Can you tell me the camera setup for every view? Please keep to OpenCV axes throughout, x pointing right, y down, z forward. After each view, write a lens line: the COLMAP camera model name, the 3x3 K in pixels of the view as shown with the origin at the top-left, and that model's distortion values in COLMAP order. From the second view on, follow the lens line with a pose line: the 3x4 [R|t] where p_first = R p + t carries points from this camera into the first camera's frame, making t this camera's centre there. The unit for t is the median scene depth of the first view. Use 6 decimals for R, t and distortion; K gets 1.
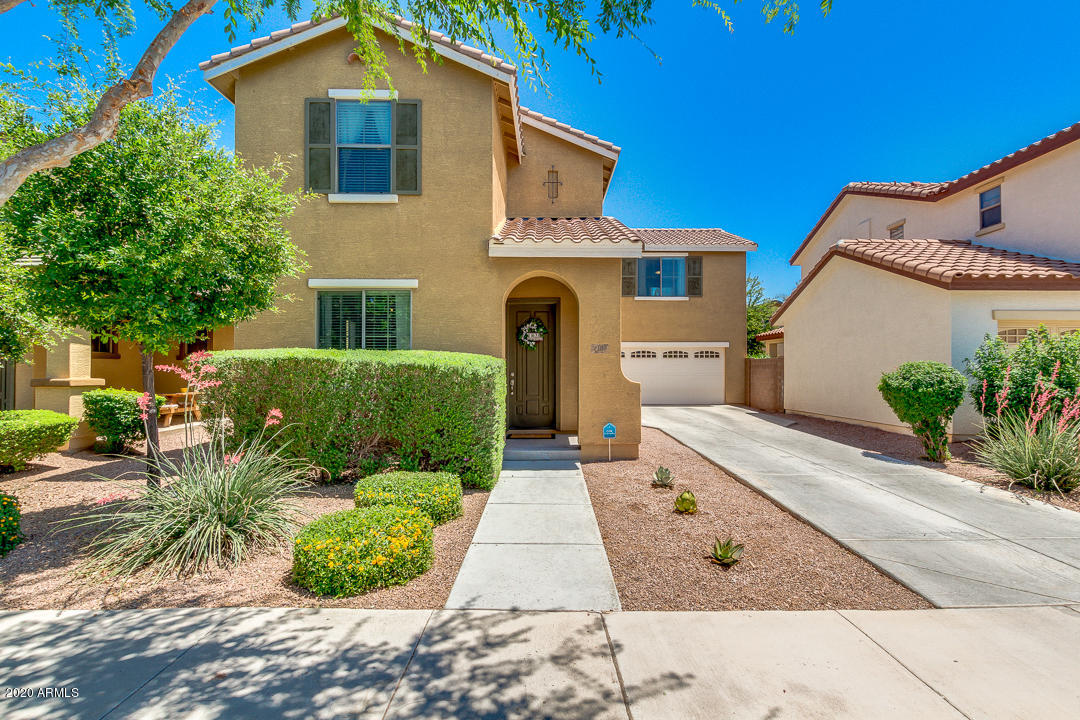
lens RADIAL K [[486.8, 0, 543.5], [0, 486.8, 364.1], [0, 0, 1]] dist [-0.000832, -0.001495]
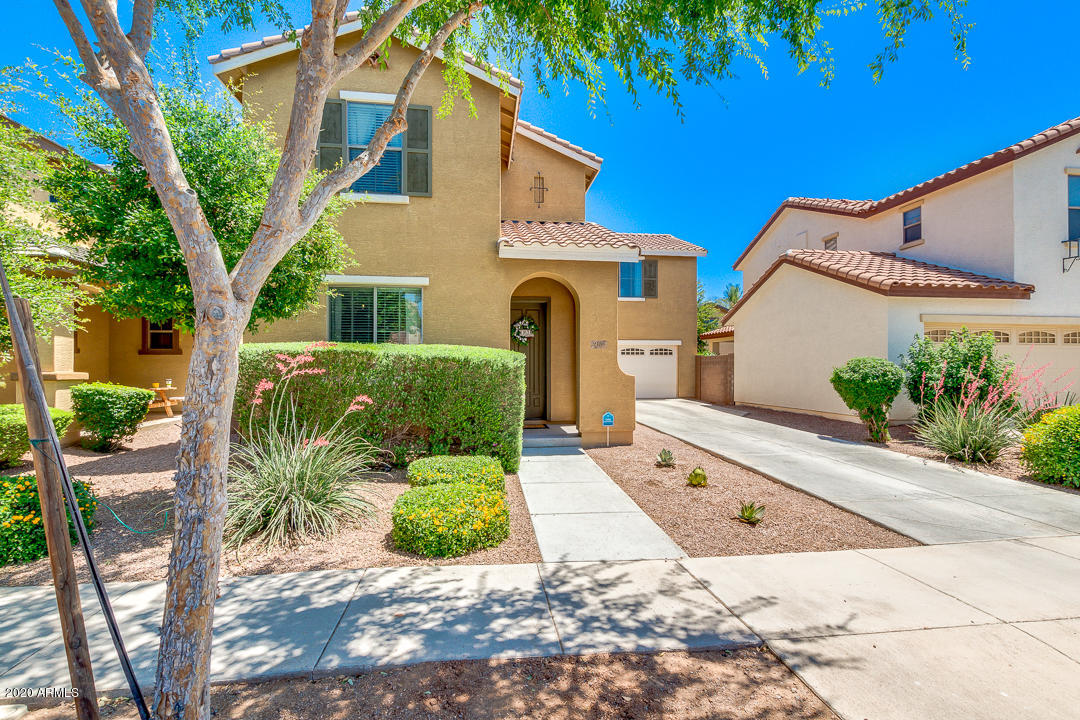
lens RADIAL K [[477.7, 0, 538.7], [0, 477.7, 364.8], [0, 0, 1]] dist [-0.002033, -0.000451]
pose [[0.993945, 0.001400, 0.109871, -0.135313], [-0.002144, 0.999976, 0.006652, 0.007482], [-0.109859, -0.006848, 0.993924, -0.053109]]
